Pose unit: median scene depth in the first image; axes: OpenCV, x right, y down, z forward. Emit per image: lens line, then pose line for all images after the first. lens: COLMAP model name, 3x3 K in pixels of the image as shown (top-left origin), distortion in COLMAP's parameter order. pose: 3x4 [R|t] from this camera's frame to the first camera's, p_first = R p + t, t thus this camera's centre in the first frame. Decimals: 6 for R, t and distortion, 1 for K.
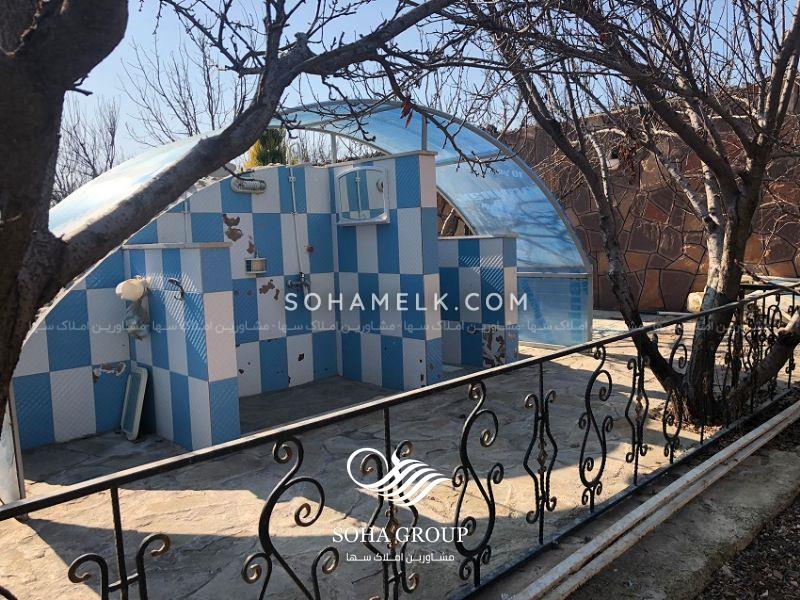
lens RADIAL K [[653.8, 0, 403.1], [0, 653.8, 299.2], [0, 0, 1]] dist [0.036658, -0.033638]
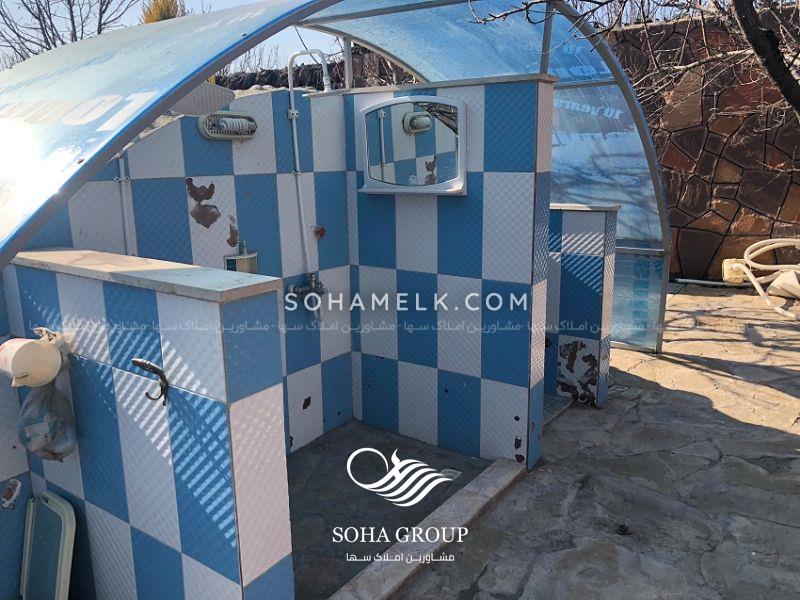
lens RADIAL K [[653.8, 0, 397.7], [0, 653.8, 300.6], [0, 0, 1]] dist [0.036658, -0.033638]
pose [[0.982331, -0.018698, 0.186215, -0.191915], [-0.005240, 0.991859, 0.127236, -0.093612], [-0.187078, -0.125963, 0.974236, 0.391141]]
